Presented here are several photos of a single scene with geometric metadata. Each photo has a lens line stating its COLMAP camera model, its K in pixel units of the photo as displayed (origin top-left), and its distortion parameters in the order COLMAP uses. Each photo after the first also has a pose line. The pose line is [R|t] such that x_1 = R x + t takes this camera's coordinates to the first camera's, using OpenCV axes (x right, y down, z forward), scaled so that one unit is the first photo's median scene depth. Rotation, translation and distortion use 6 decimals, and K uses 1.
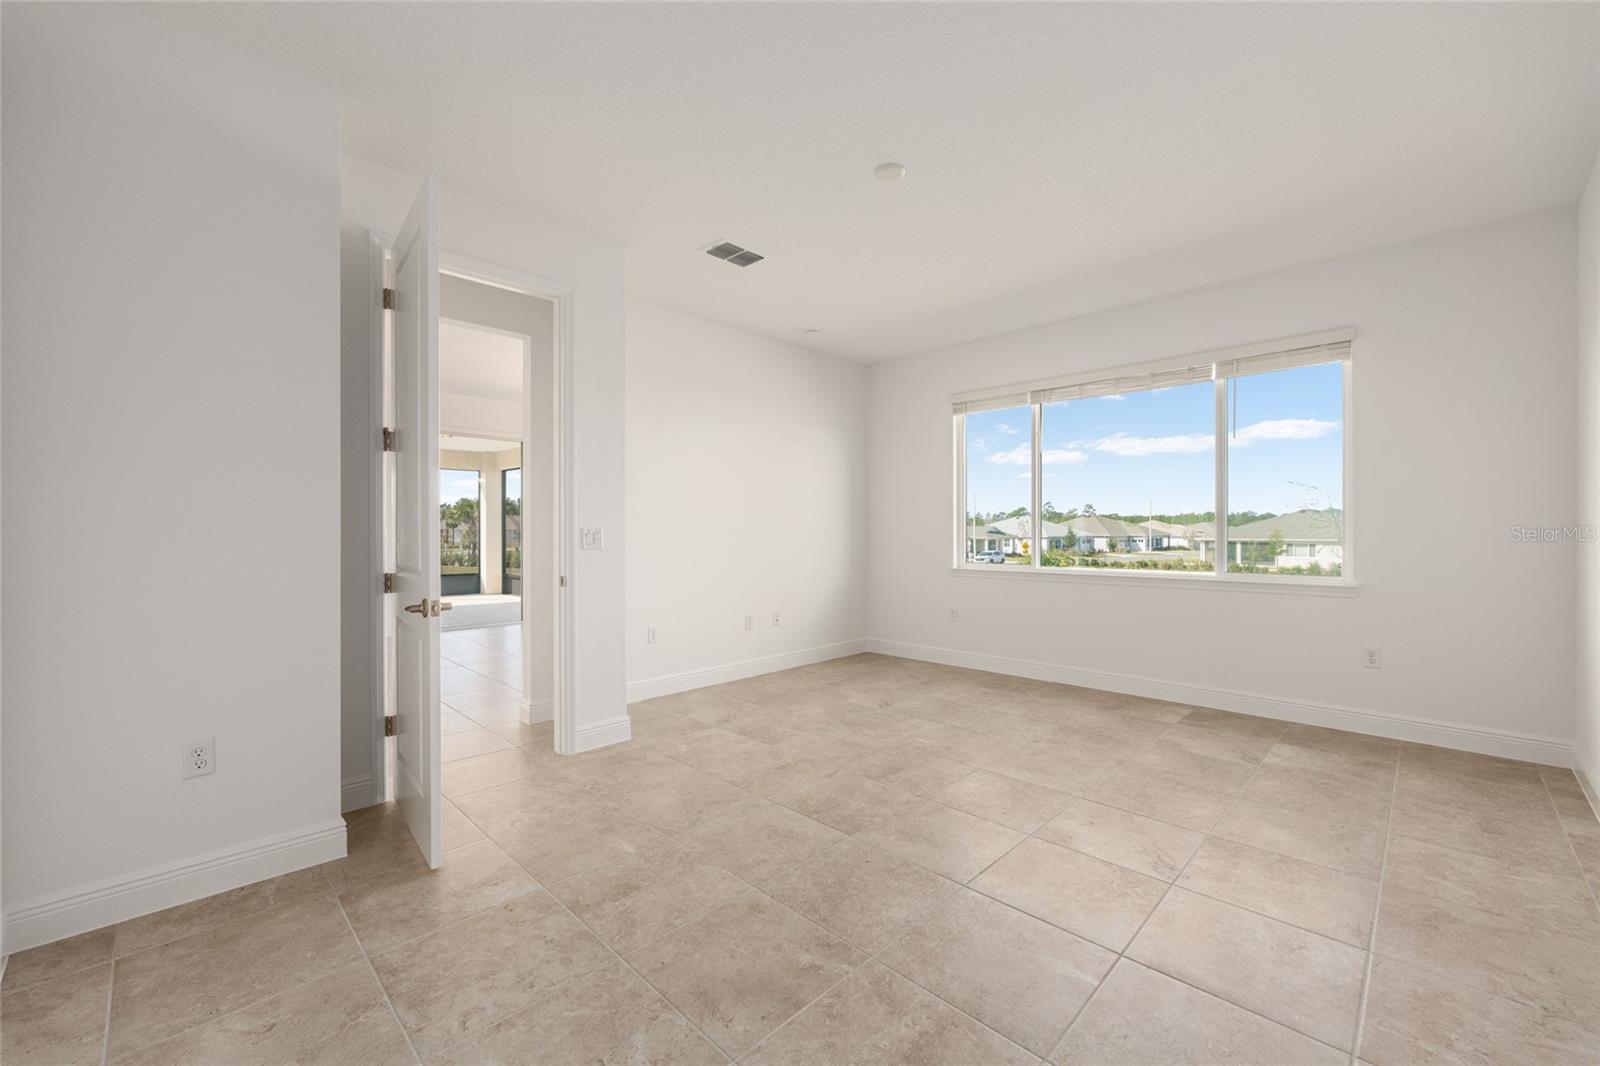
lens RADIAL K [[643.3, 0, 808.5], [0, 643.3, 531.0], [0, 0, 1]] dist [-0.002695, 0.000604]
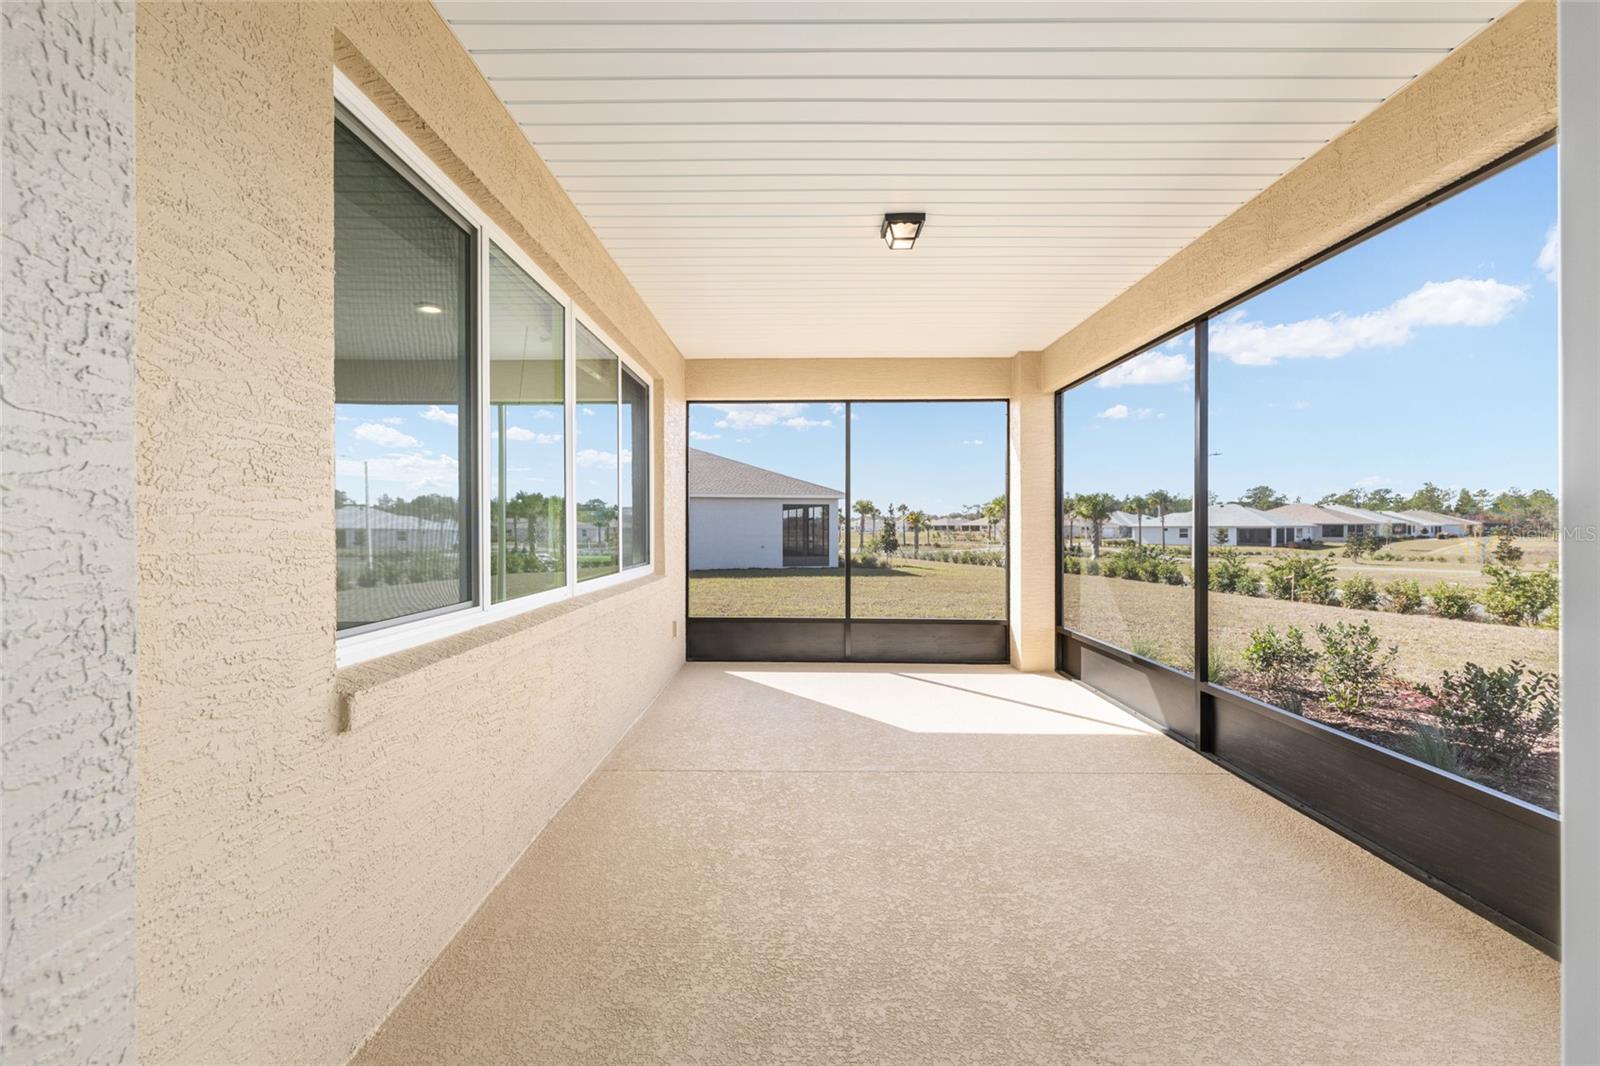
lens RADIAL K [[643.3, 0, 808.4], [0, 643.3, 527.3], [0, 0, 1]] dist [-0.002695, 0.000604]
pose [[0.703909, 0.001000, -0.710289, -0.284751], [-0.000550, 0.999999, 0.000863, -0.001861], [0.710290, -0.000217, 0.703910, 0.574273]]
